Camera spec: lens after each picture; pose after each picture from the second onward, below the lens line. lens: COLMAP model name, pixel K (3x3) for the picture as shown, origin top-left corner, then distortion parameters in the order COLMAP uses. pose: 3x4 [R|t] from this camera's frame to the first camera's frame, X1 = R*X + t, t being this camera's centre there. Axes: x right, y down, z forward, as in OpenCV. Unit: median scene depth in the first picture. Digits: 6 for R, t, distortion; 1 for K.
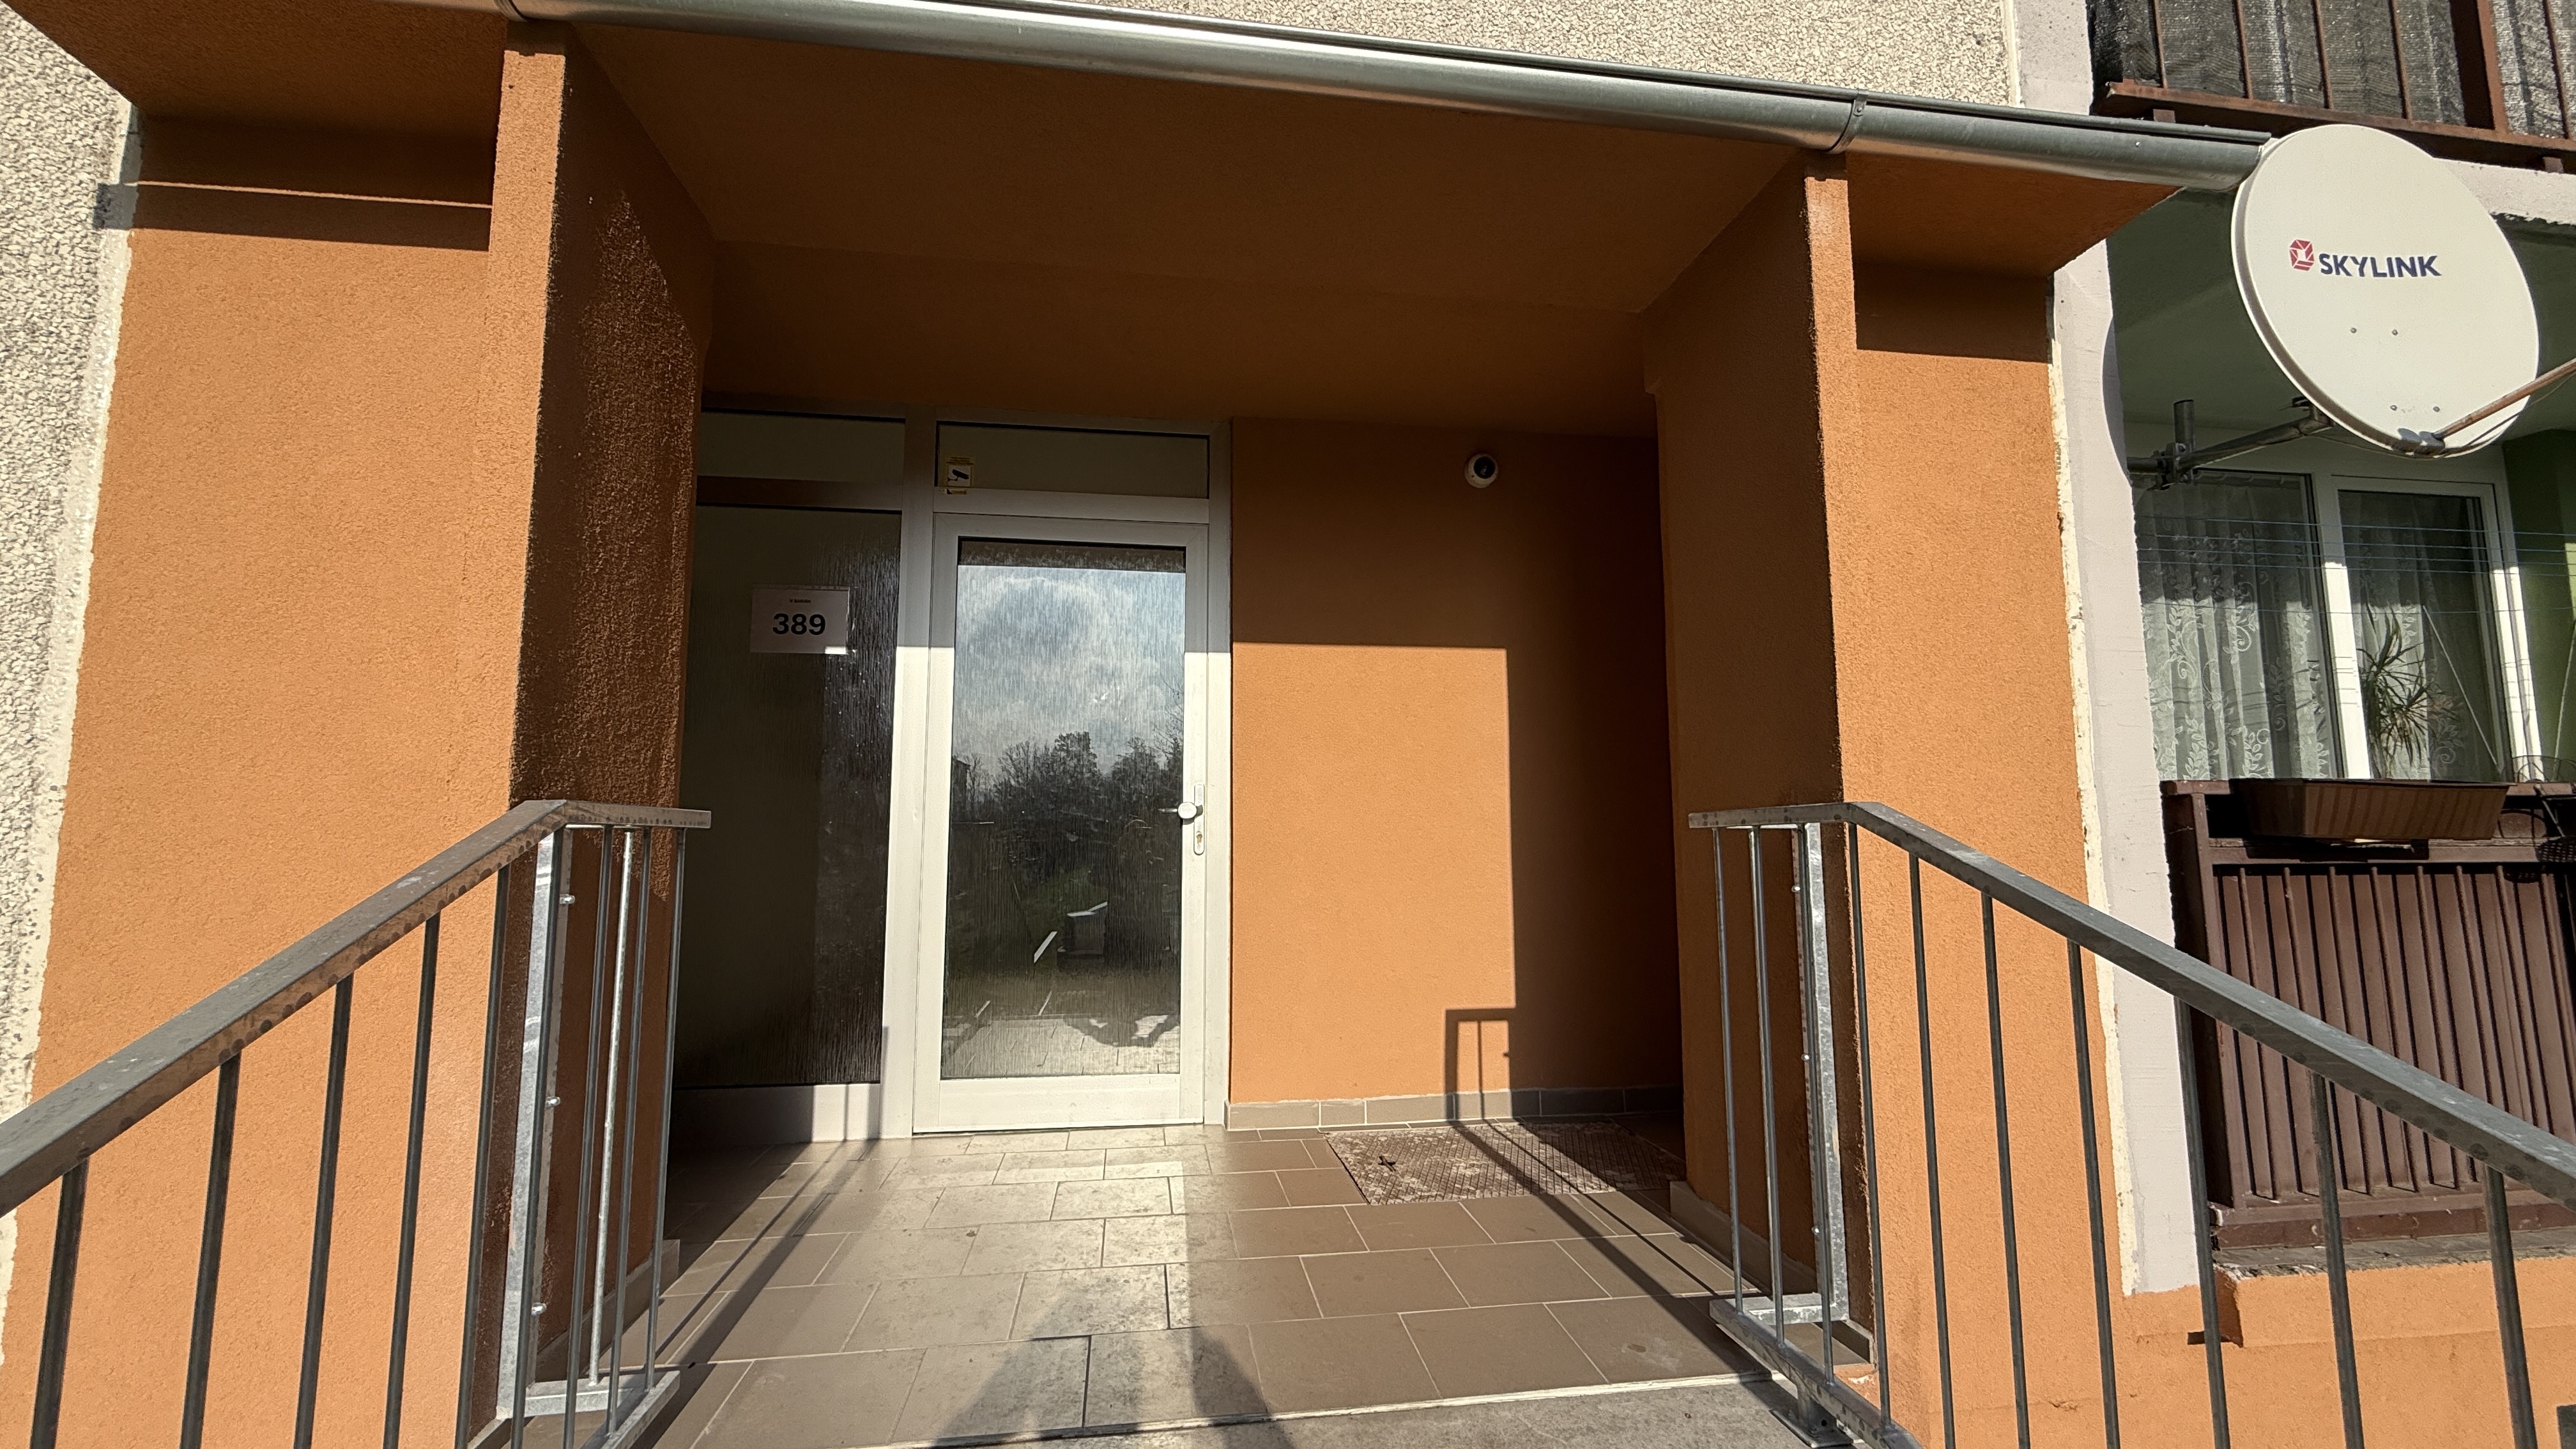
lens RADIAL K [[1024.3, 0, 1286.8], [0, 1024.3, 718.5], [0, 0, 1]] dist [0.002321, 0.000256]
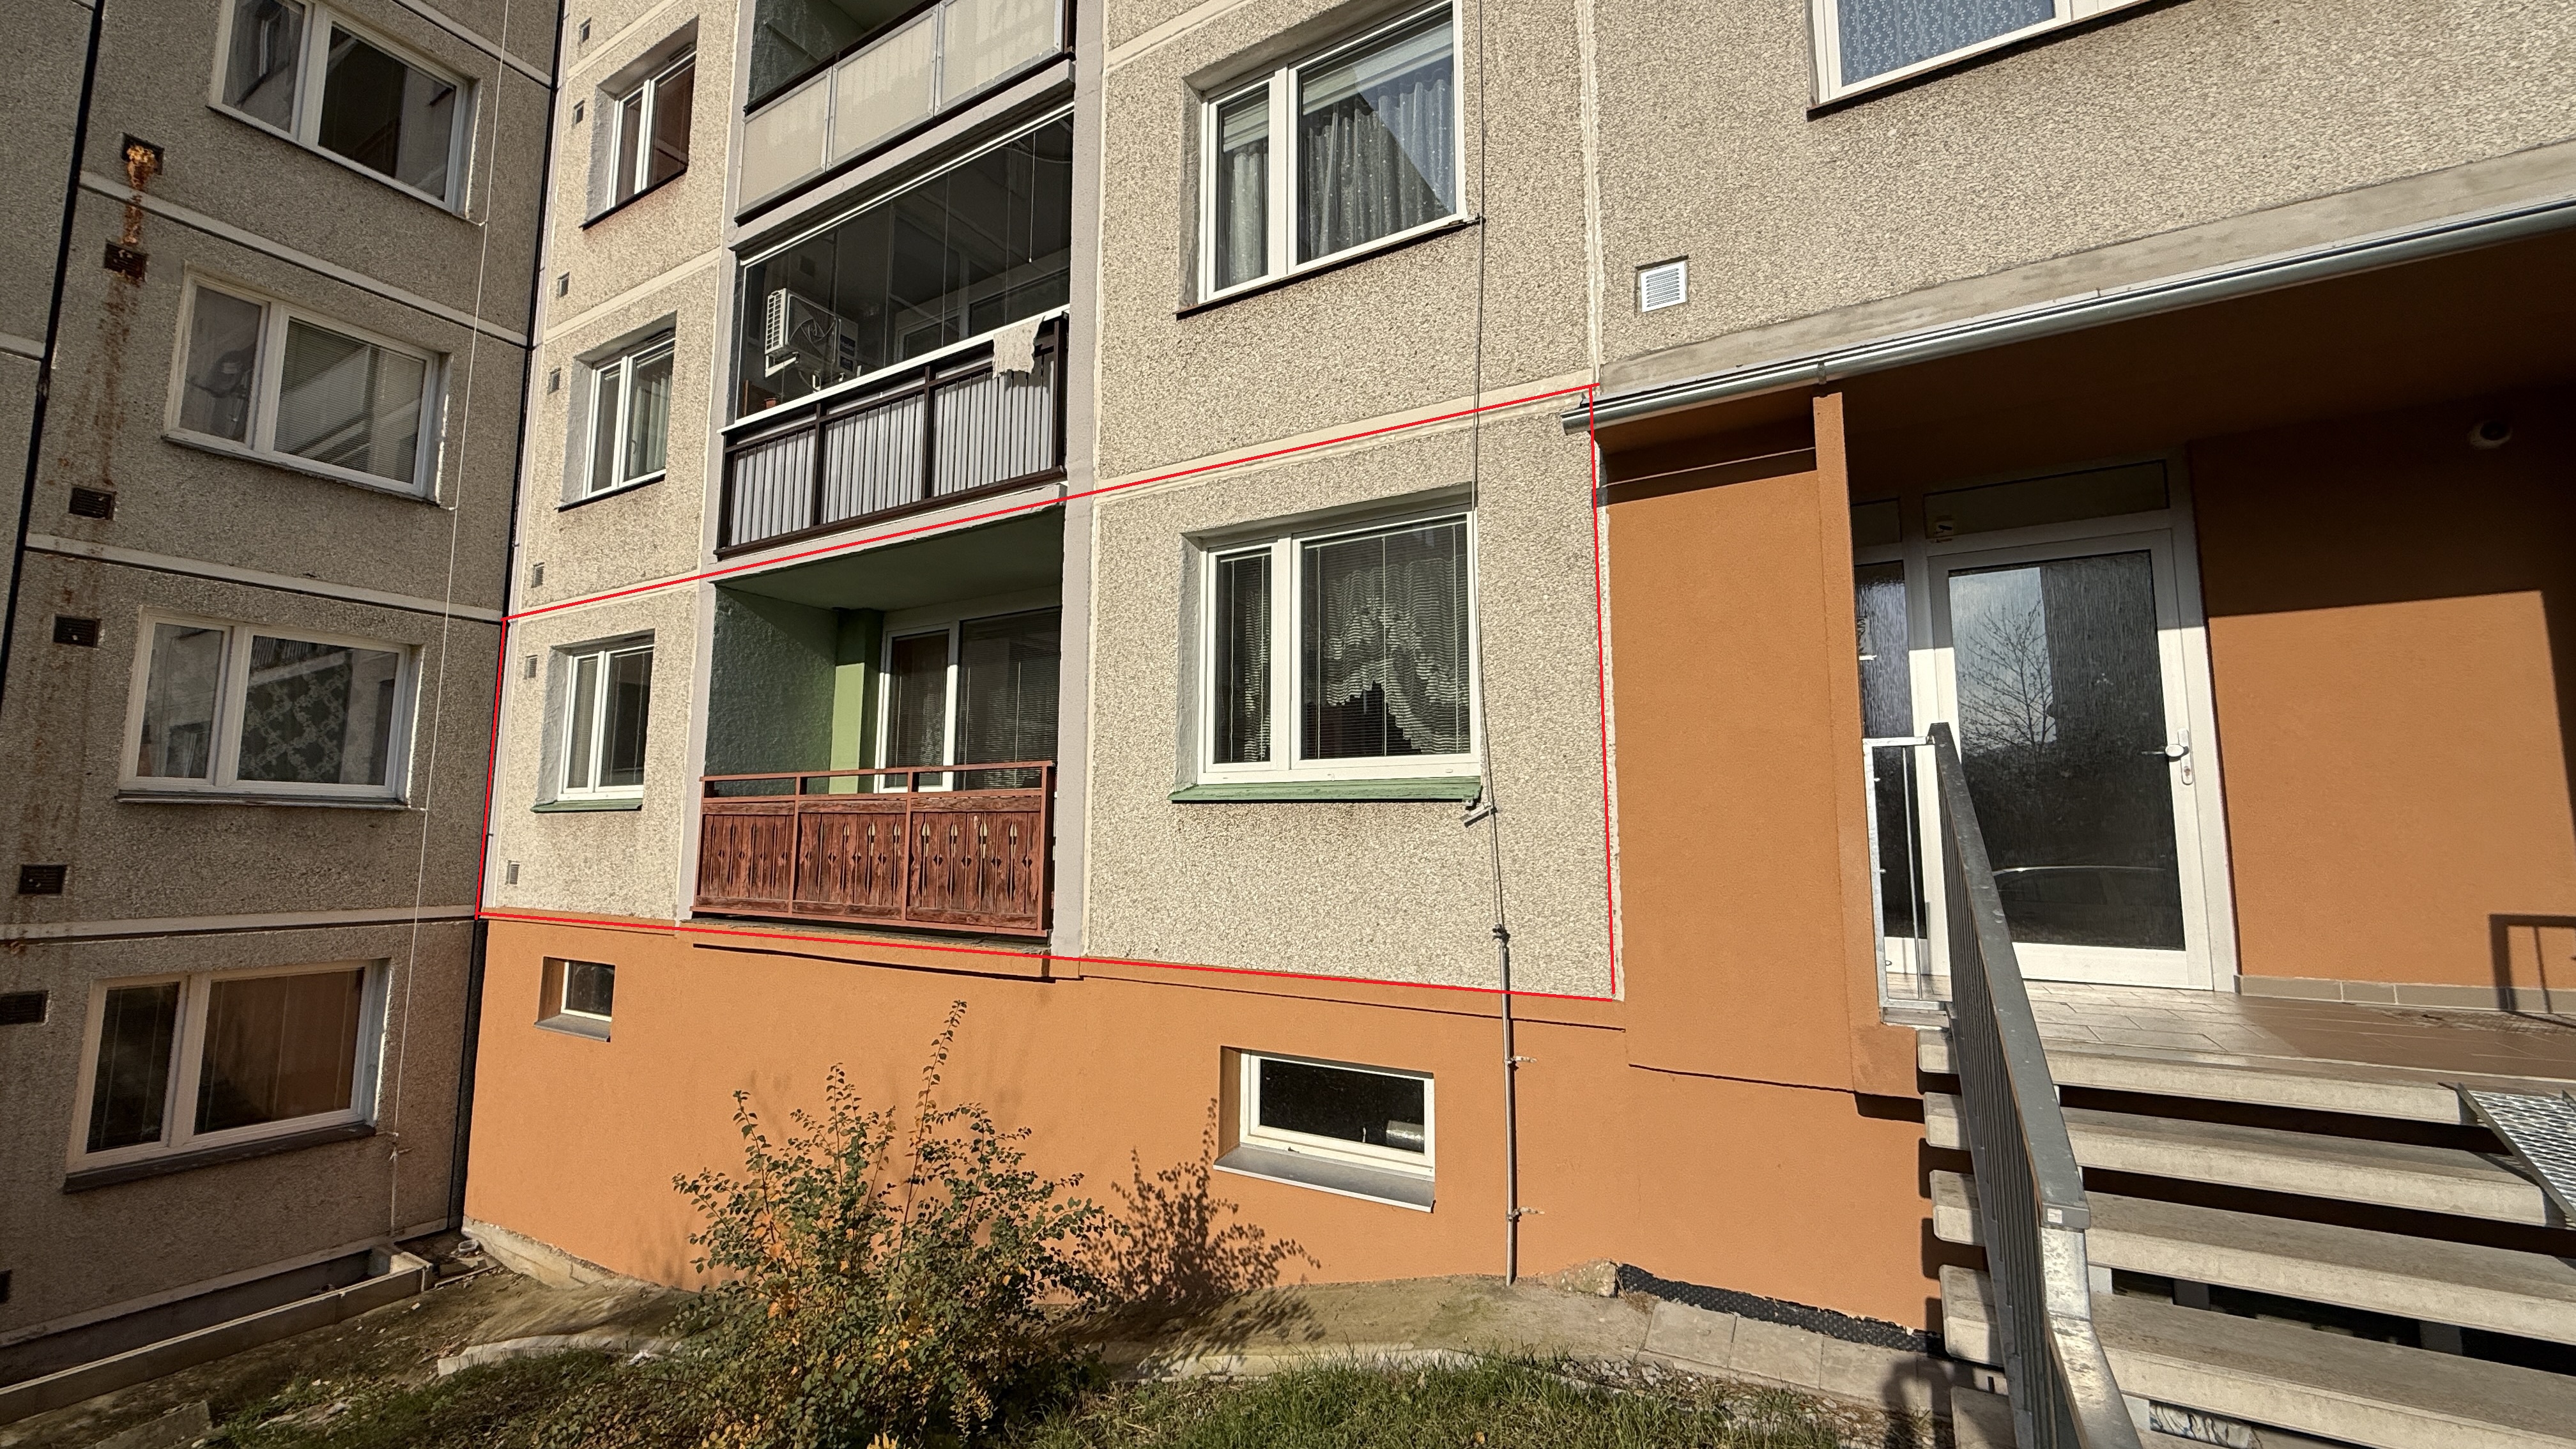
lens RADIAL K [[1024.3, 0, 1289.4], [0, 1024.3, 723.8], [0, 0, 1]] dist [0.002321, 0.000256]
pose [[0.775534, -0.067377, -0.627701, -0.148199], [0.064050, 0.997555, -0.027942, 0.020371], [0.628049, -0.018534, 0.777953, -0.725031]]
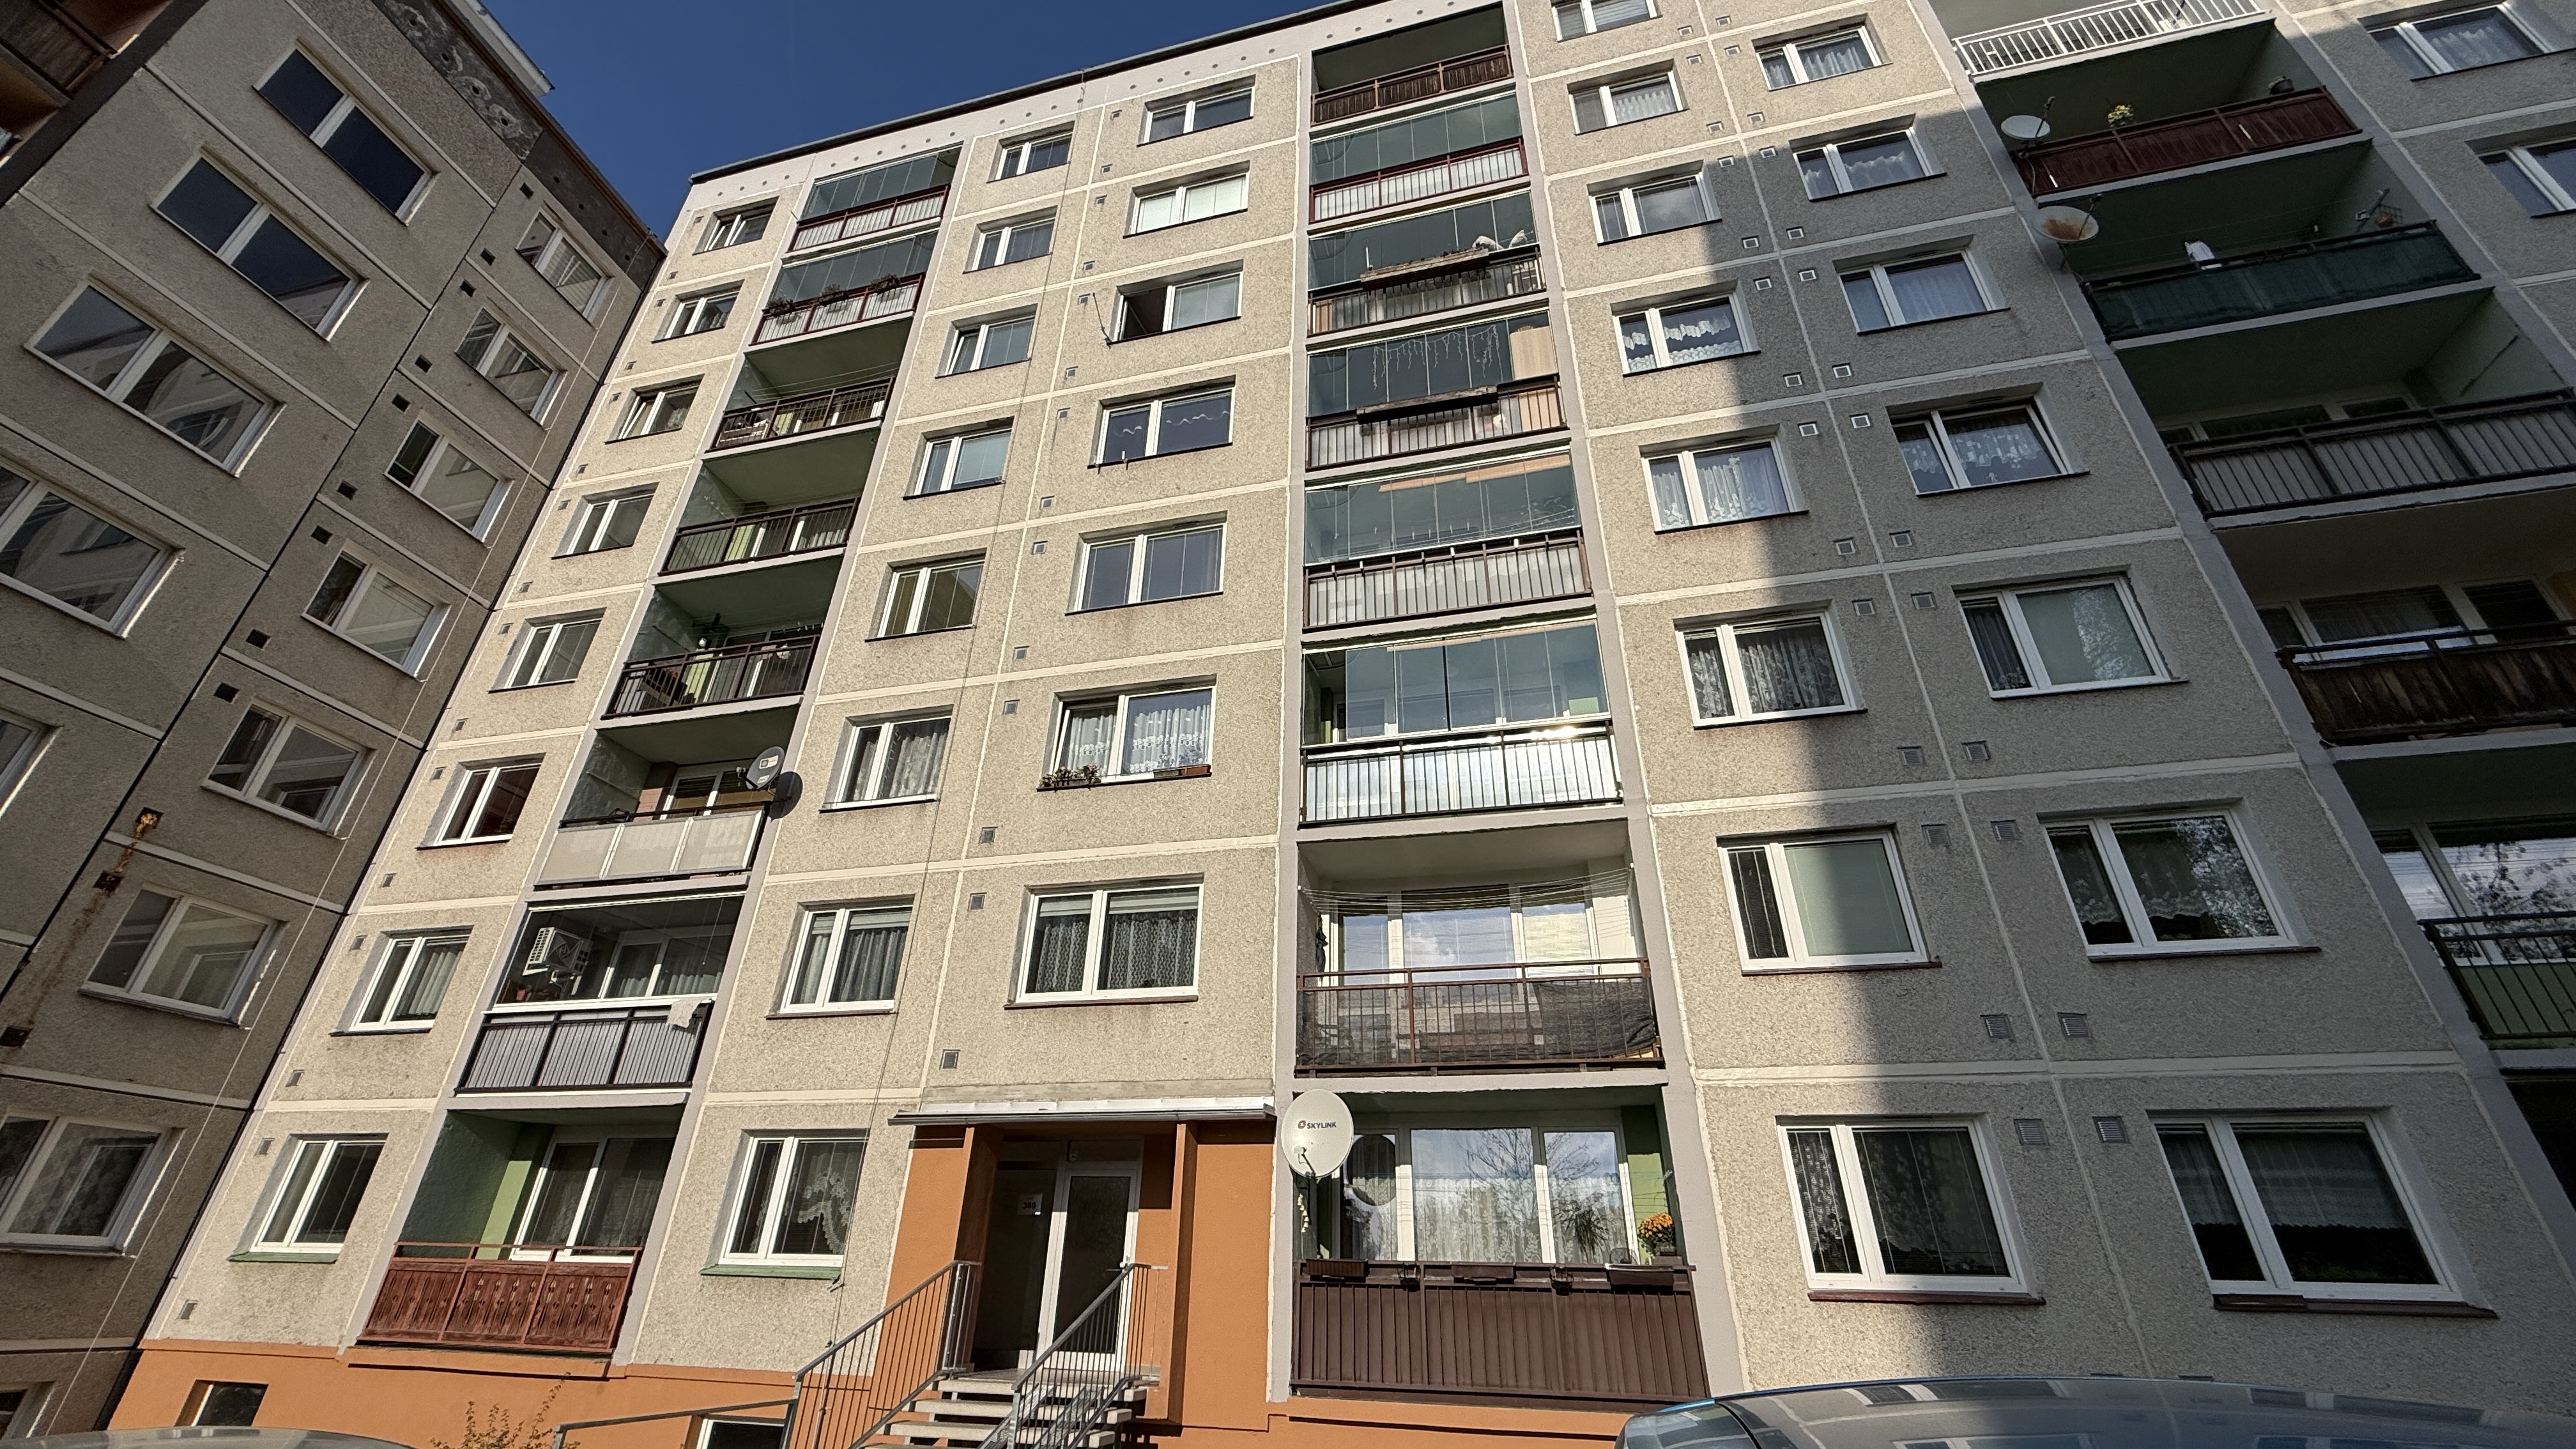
lens RADIAL K [[1024.3, 0, 1279.2], [0, 1024.3, 726.1], [0, 0, 1]] dist [0.002321, 0.000256]
pose [[0.919246, -0.169694, -0.355233, 1.873537], [0.018929, 0.920341, -0.390659, -0.213097], [0.393228, 0.352388, 0.849232, -2.282993]]
